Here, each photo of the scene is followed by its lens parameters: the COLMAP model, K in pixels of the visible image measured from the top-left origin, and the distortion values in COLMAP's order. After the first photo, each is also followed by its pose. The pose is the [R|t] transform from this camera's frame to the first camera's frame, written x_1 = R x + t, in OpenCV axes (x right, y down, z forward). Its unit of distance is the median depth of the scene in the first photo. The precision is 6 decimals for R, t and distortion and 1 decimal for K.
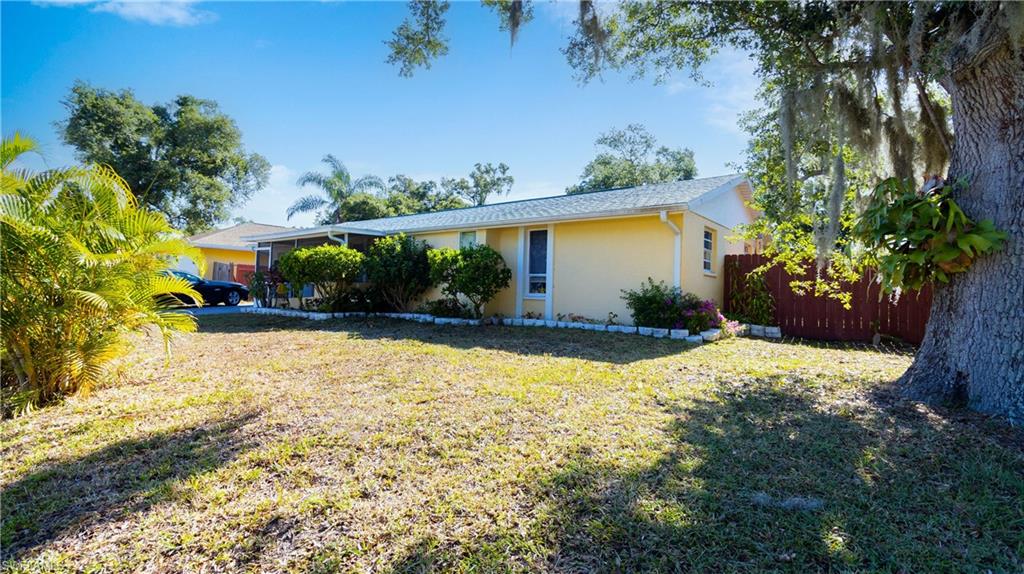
lens RADIAL K [[466.9, 0, 509.5], [0, 466.9, 280.6], [0, 0, 1]] dist [-0.011877, -0.000001]
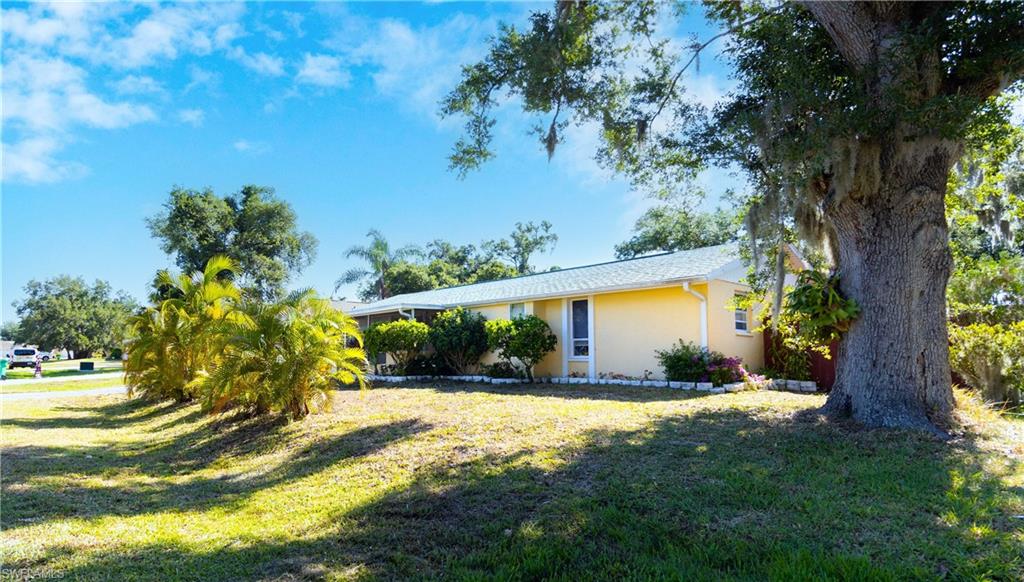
lens RADIAL K [[531.6, 0, 439.8], [0, 531.6, 319.8], [0, 0, 1]] dist [-0.003112, 0.000029]
pose [[0.975831, -0.038400, -0.215128, 0.005560], [0.027304, 0.998150, -0.054318, 0.001046], [0.216816, 0.047132, 0.975074, -0.321371]]
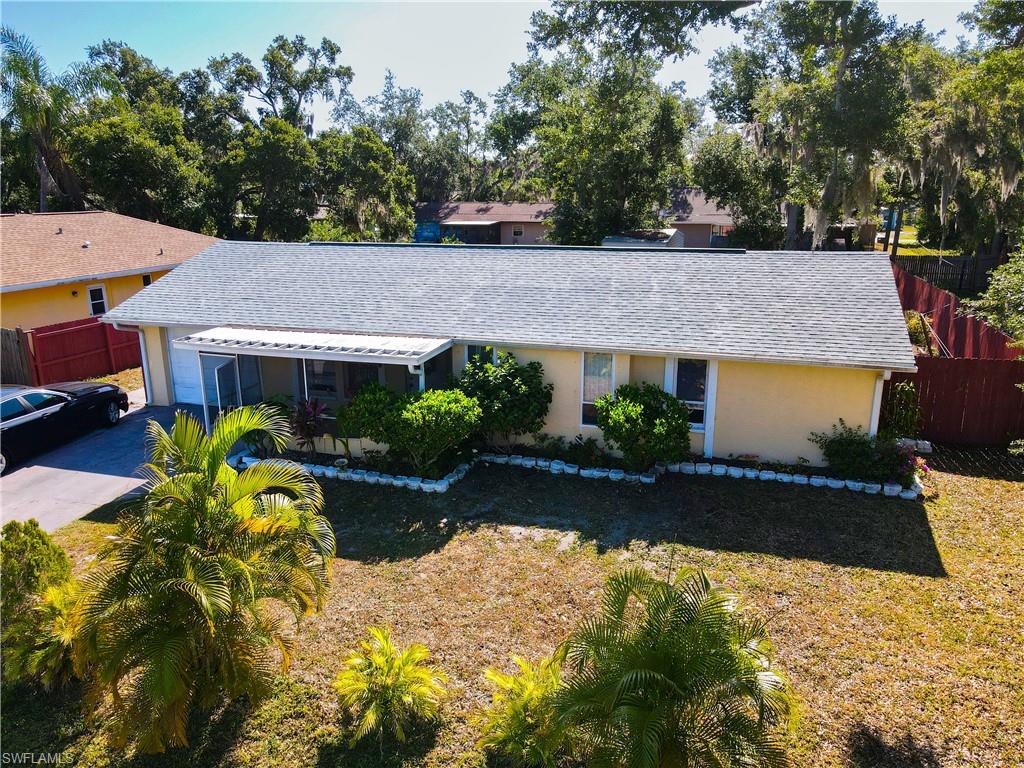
lens RADIAL K [[751.4, 0, 511.5], [0, 751.4, 386.8], [0, 0, 1]] dist [0.007825, 0.012152]
pose [[0.936107, -0.115606, 0.332173, -0.654528], [0.018391, 0.959234, 0.282015, -0.406781], [-0.351234, -0.257887, 0.900072, -0.089613]]
